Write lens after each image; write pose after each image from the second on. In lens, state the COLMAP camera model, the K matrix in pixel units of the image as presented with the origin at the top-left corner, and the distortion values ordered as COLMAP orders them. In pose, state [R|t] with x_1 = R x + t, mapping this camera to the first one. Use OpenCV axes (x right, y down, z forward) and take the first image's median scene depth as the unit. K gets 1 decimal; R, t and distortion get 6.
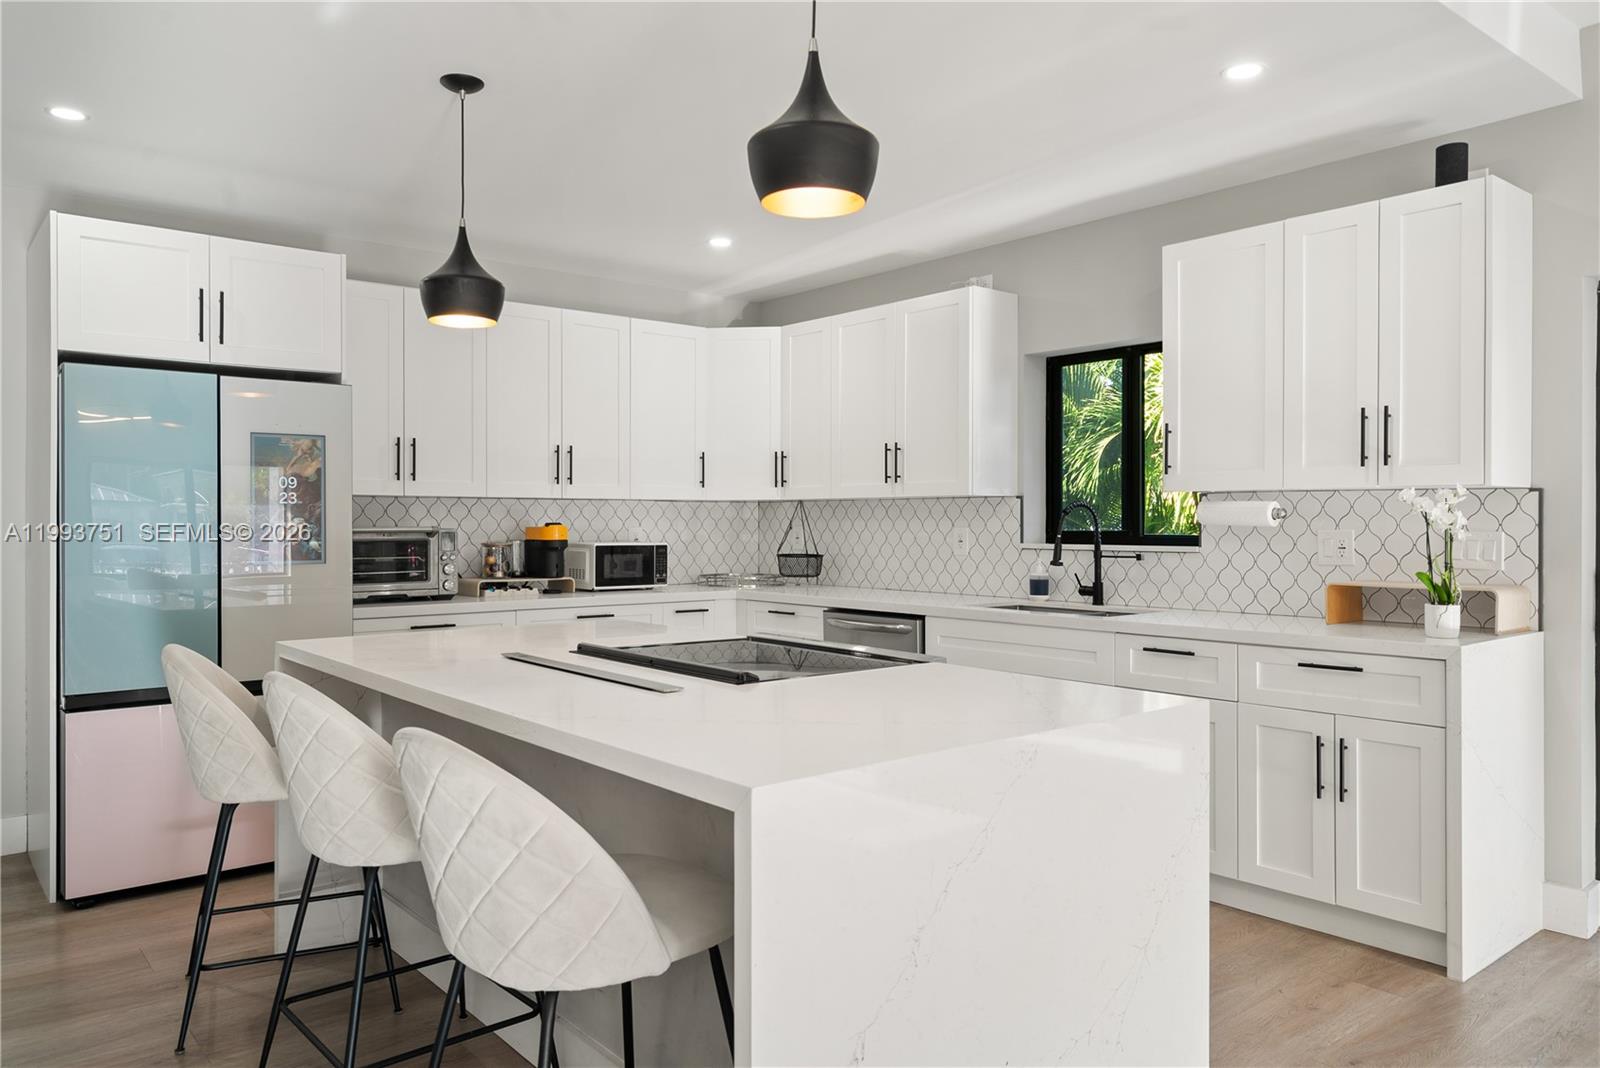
lens RADIAL K [[1122.5, 0, 784.2], [0, 1122.5, 532.3], [0, 0, 1]] dist [0.006281, -0.000885]
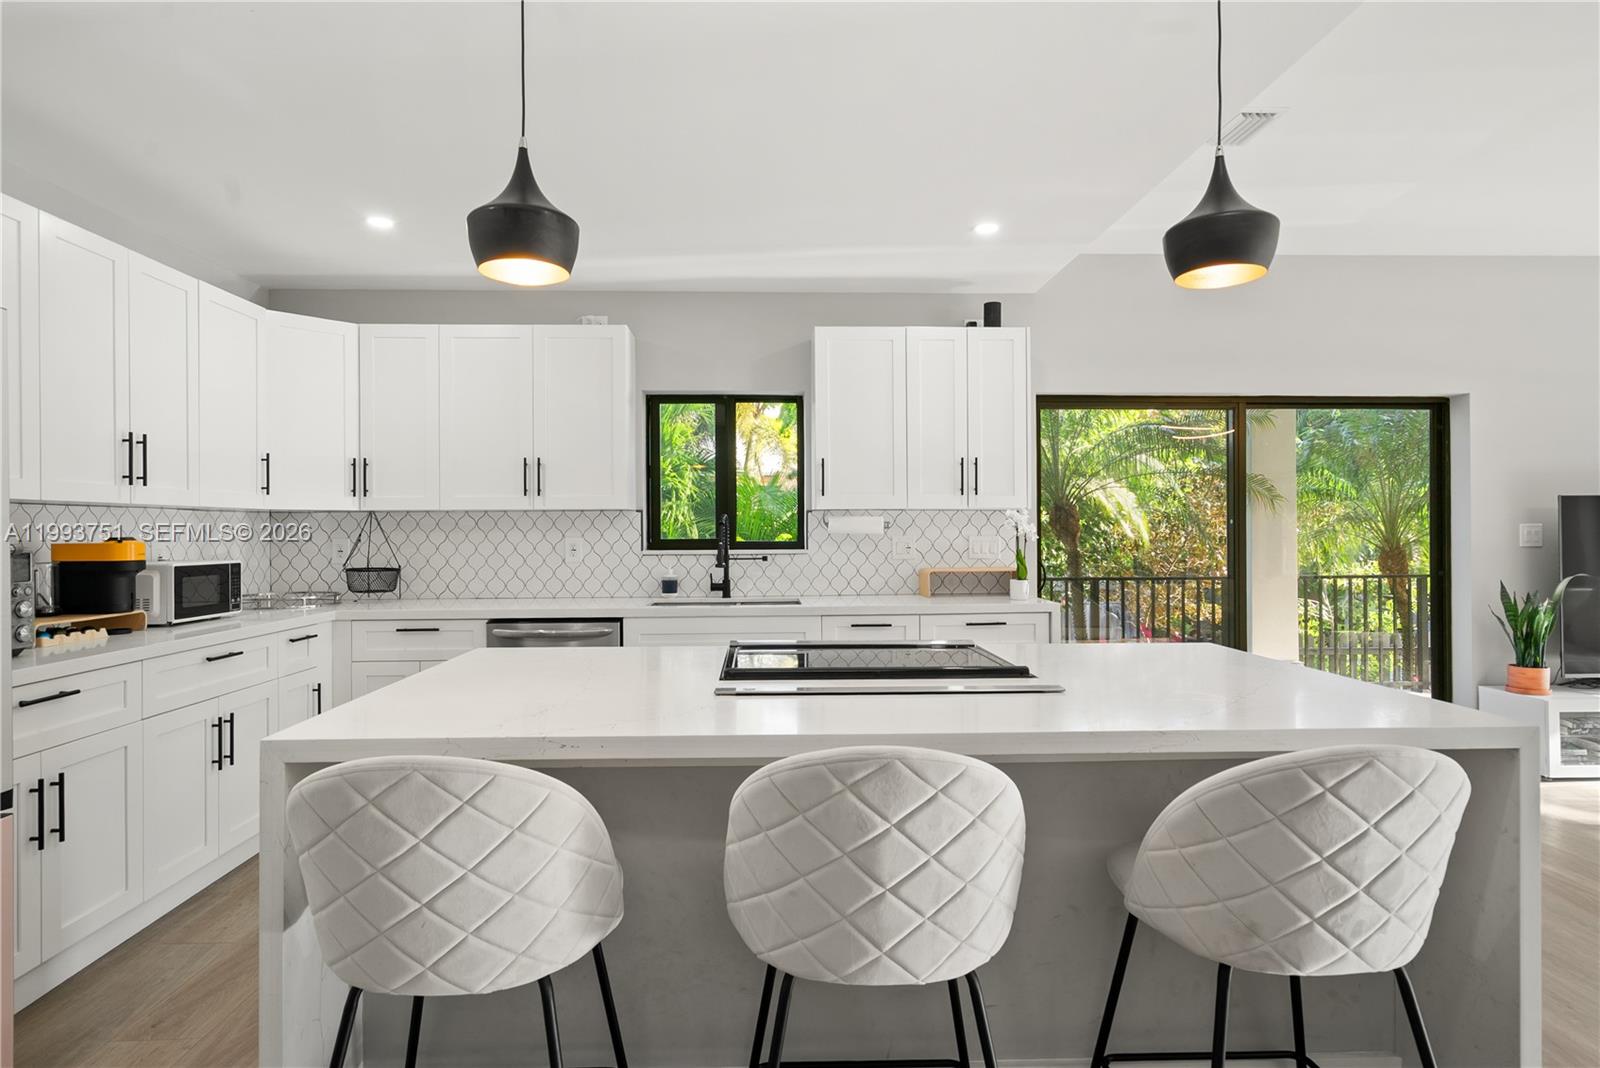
lens RADIAL K [[883.3, 0, 800.0], [0, 883.3, 534.0], [0, 0, 1]] dist [0.004563, 0.000925]
pose [[0.598241, -0.007862, 0.801277, -0.427770], [0.013134, 0.999914, 0.000005, -0.005203], [-0.801208, 0.010521, 0.598293, 0.312646]]
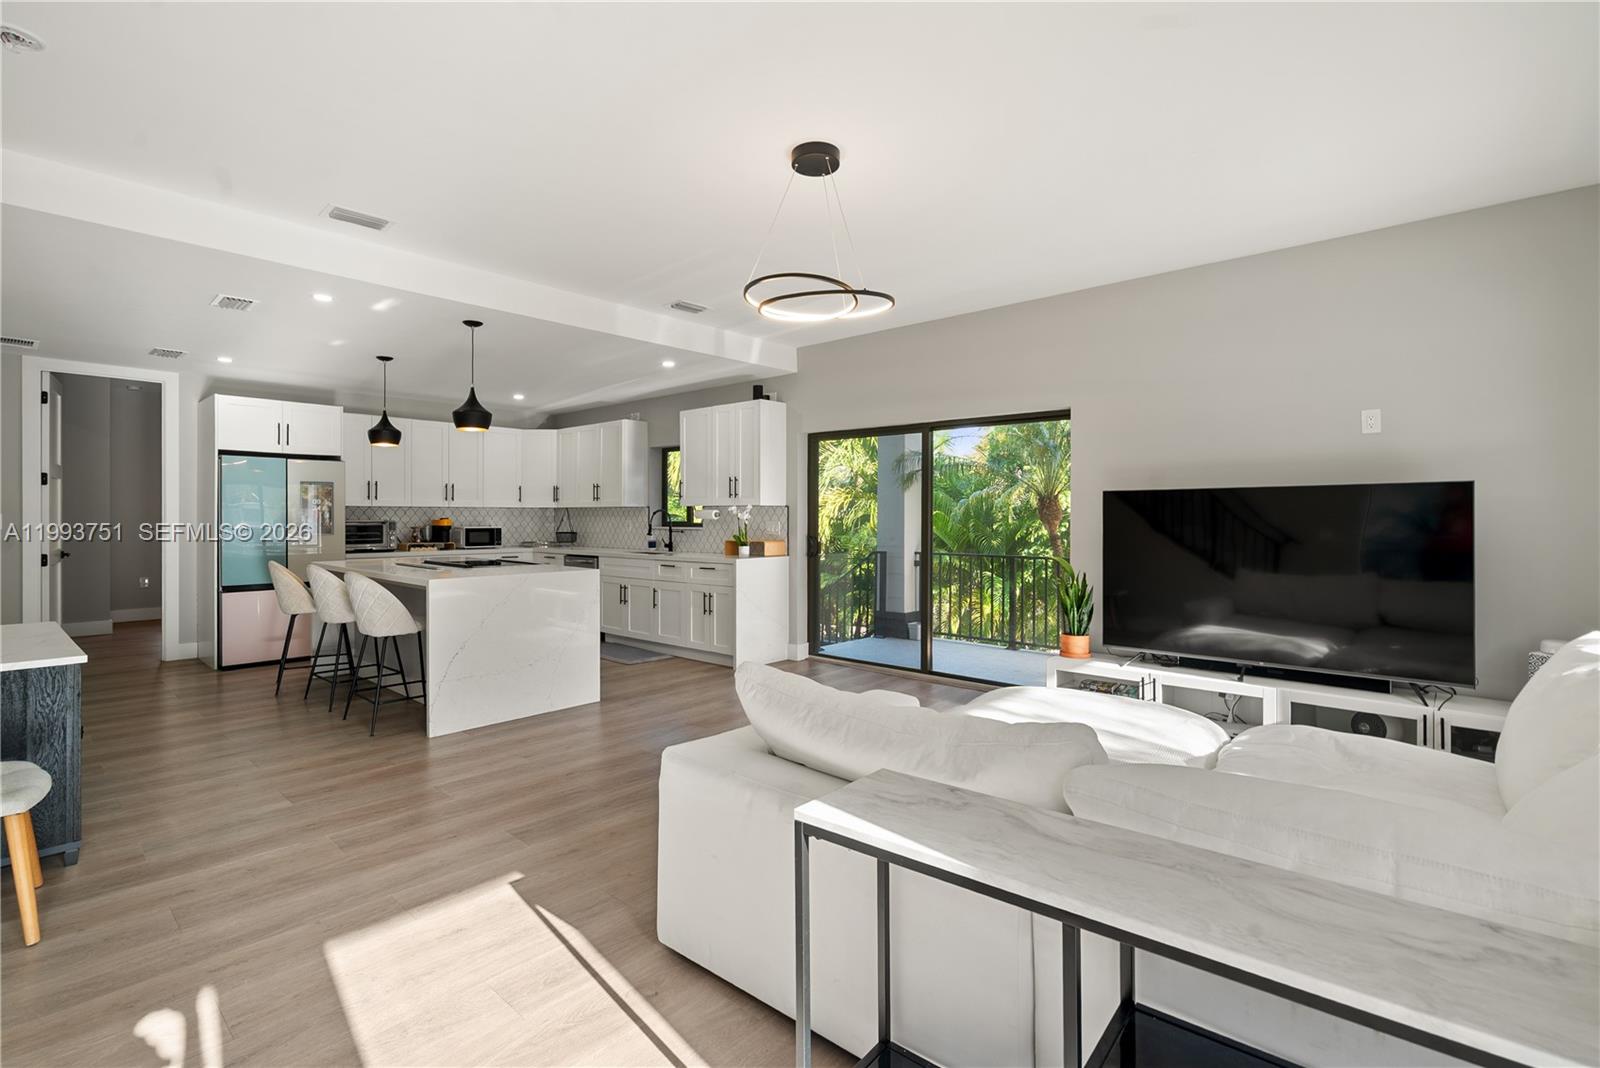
lens RADIAL K [[747.2, 0, 782.6], [0, 747.2, 520.2], [0, 0, 1]] dist [0.002483, 0.001232]
pose [[0.990711, -0.000360, 0.135983, 0.275534], [0.001062, 0.999986, -0.005087, 0.004560], [-0.135980, 0.005184, 0.990698, -0.605666]]
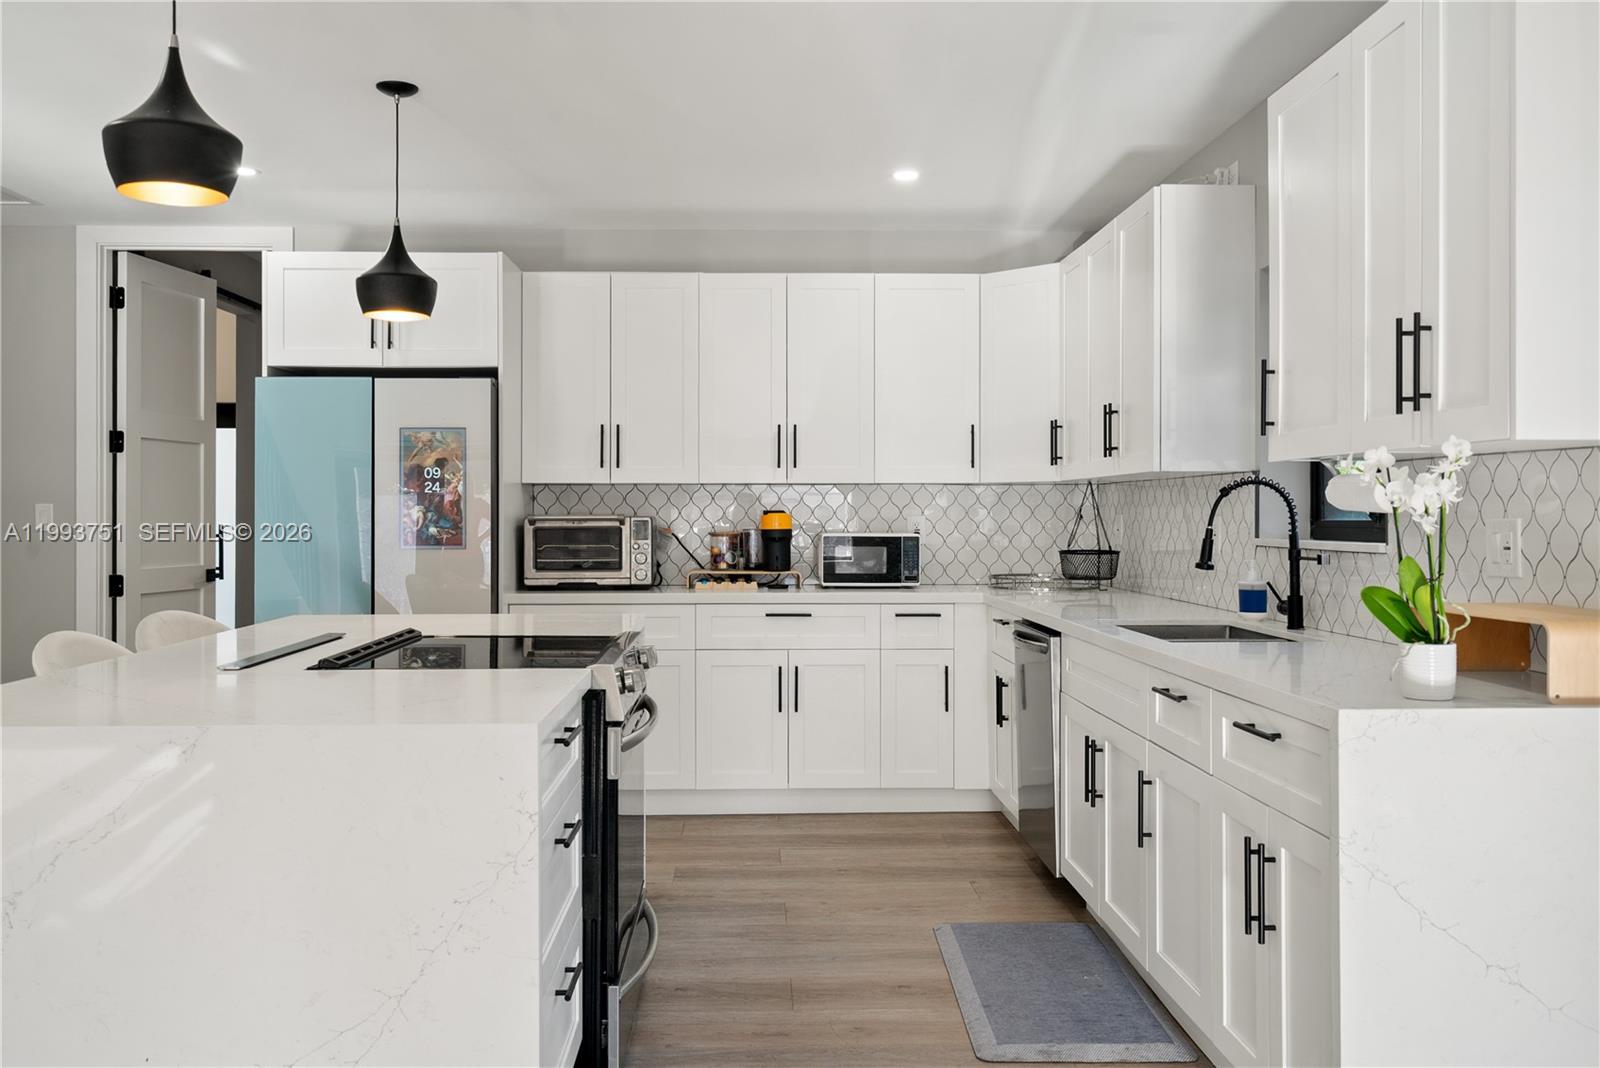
lens RADIAL K [[1355.8, 0, 793.9], [0, 1355.8, 510.9], [0, 0, 1]] dist [-0.003989, -0.001762]
pose [[0.798291, -0.001402, -0.602270, 0.490804], [-0.004736, 0.999952, -0.008606, 0.001294], [0.602253, 0.009723, 0.798246, 0.141584]]
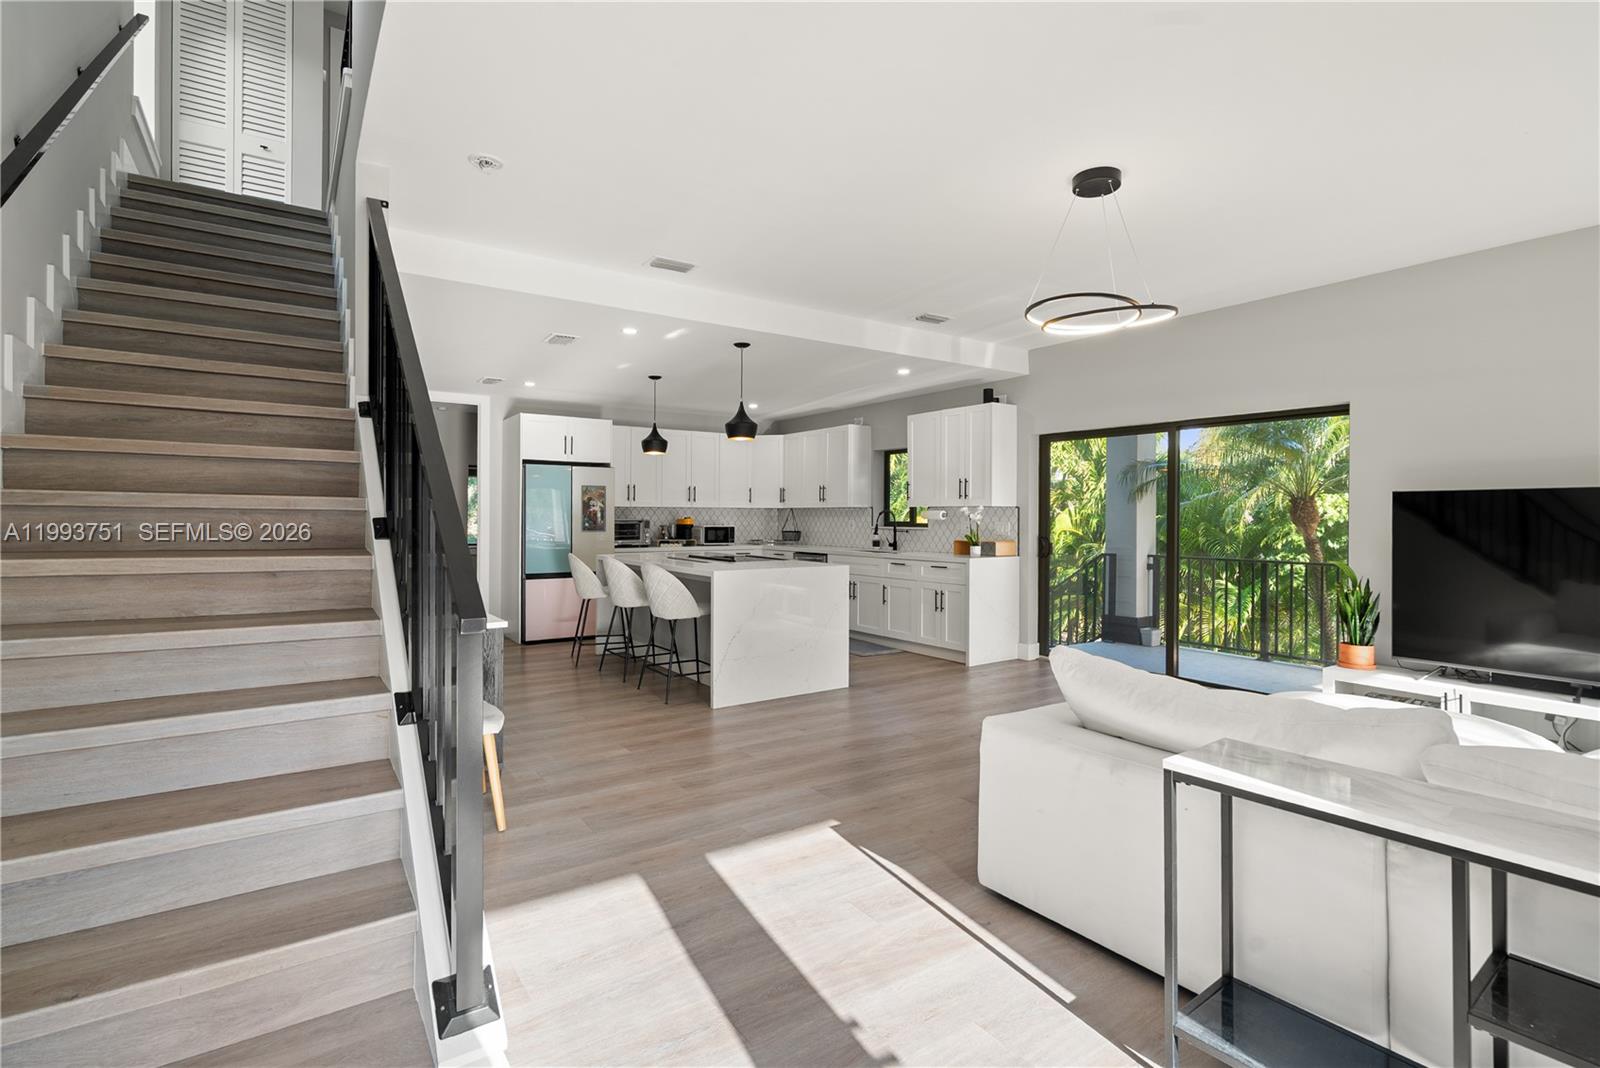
lens RADIAL K [[758.6, 0, 782.2], [0, 758.6, 517.5], [0, 0, 1]] dist [0.003964, 0.001243]
pose [[0.994905, 0.004373, -0.100726, 0.181623], [-0.005250, 0.999950, -0.008452, 0.005293], [0.100684, 0.008938, 0.994878, -0.688484]]
